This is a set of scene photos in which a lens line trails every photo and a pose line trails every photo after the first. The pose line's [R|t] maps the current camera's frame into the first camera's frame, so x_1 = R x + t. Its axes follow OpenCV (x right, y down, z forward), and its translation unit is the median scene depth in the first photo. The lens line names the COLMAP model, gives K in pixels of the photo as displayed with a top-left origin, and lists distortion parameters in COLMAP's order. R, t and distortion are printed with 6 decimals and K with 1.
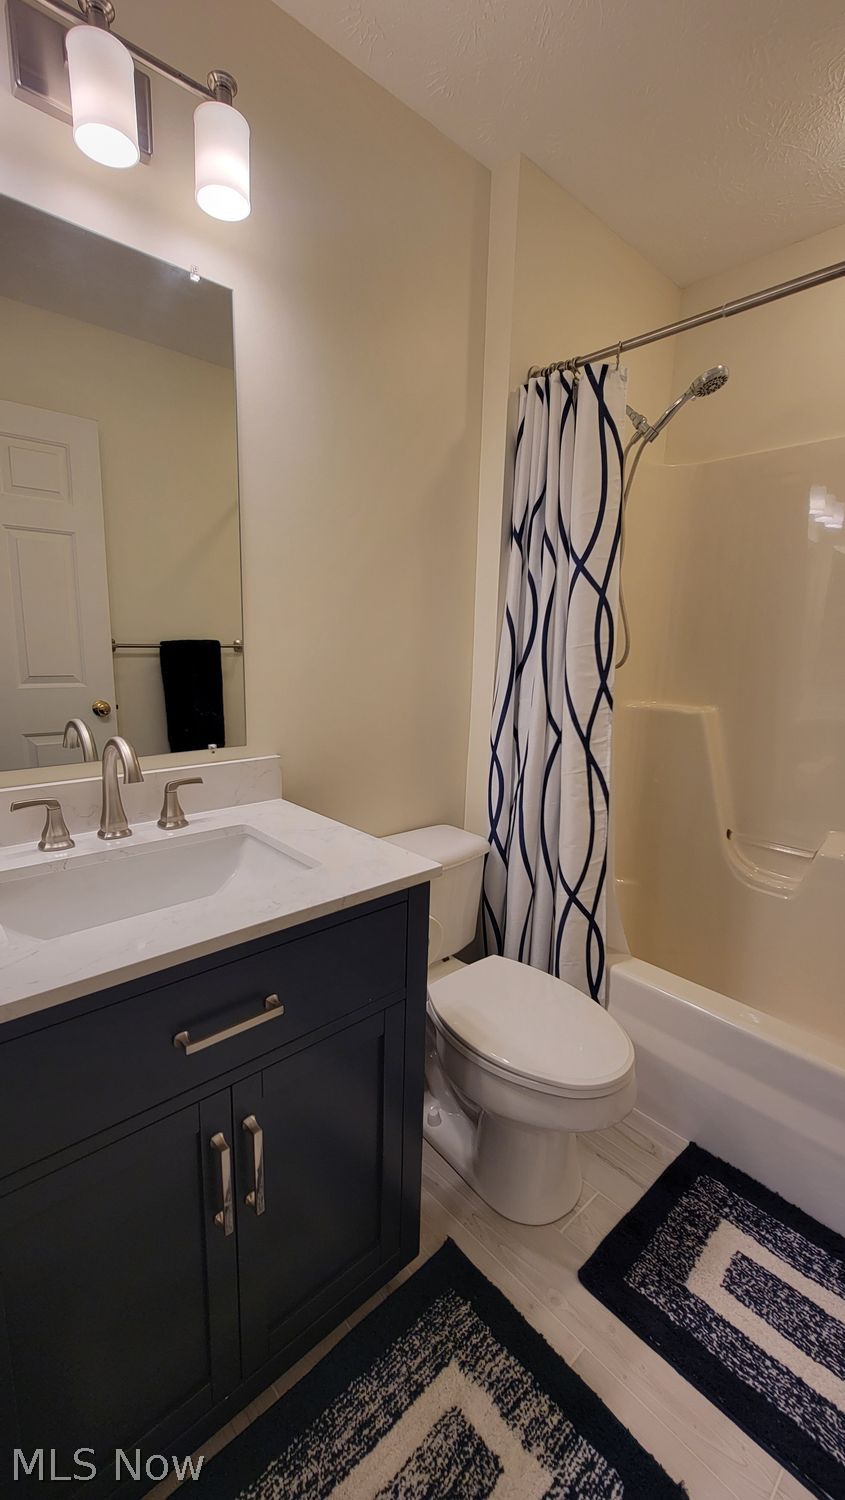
lens RADIAL K [[609.5, 0, 416.2], [0, 609.5, 756.5], [0, 0, 1]] dist [-0.006997, 0.001827]
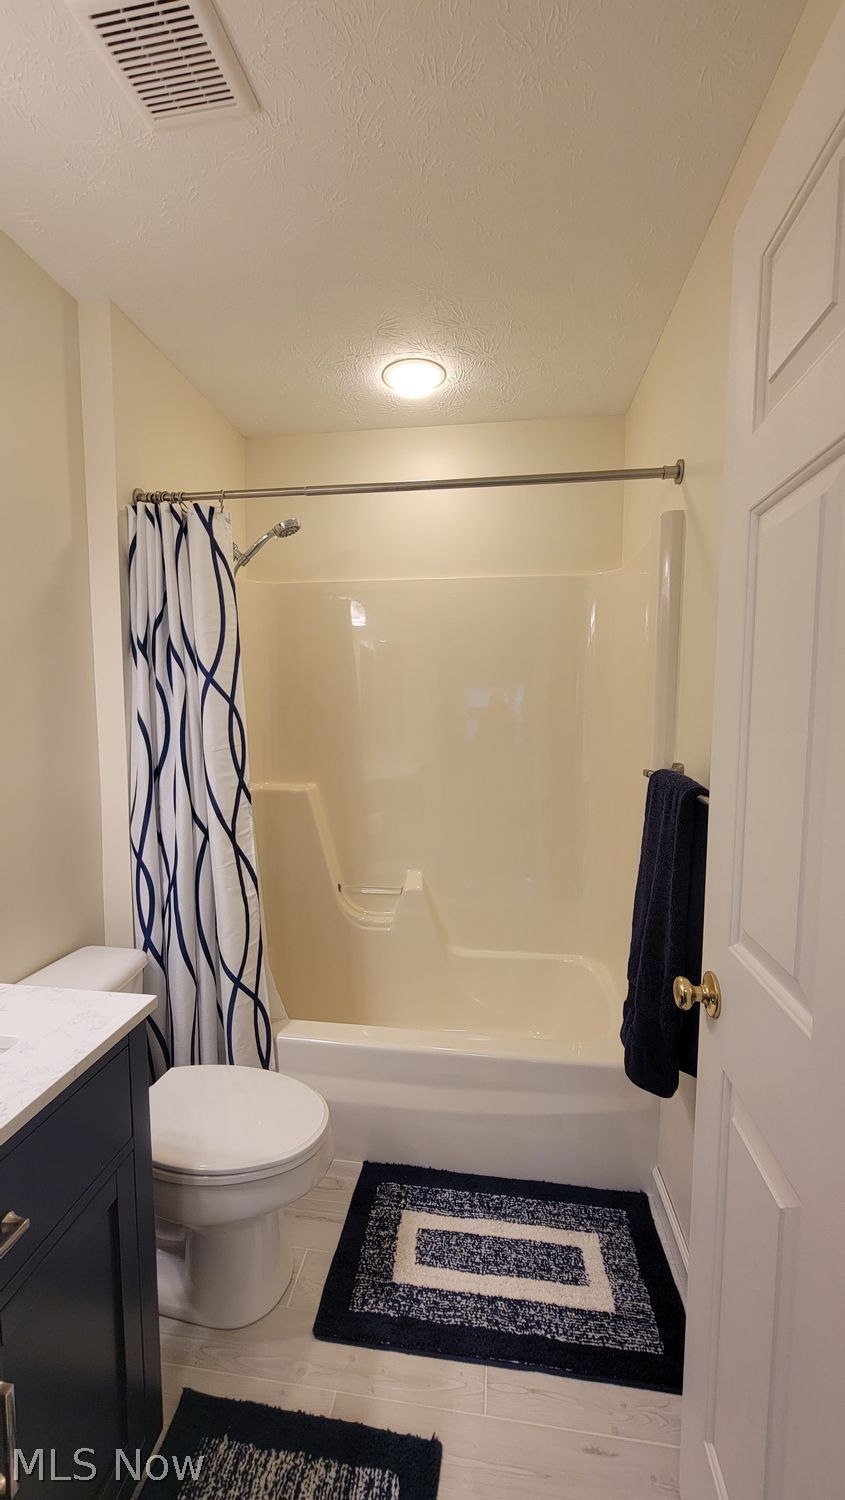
lens RADIAL K [[609.5, 0, 412.3], [0, 609.5, 748.9], [0, 0, 1]] dist [-0.006997, 0.001827]
pose [[0.763968, -0.070880, 0.641349, -0.165720], [0.136998, 0.989105, -0.053878, -0.075540], [-0.630543, 0.129025, 0.765355, -0.060171]]
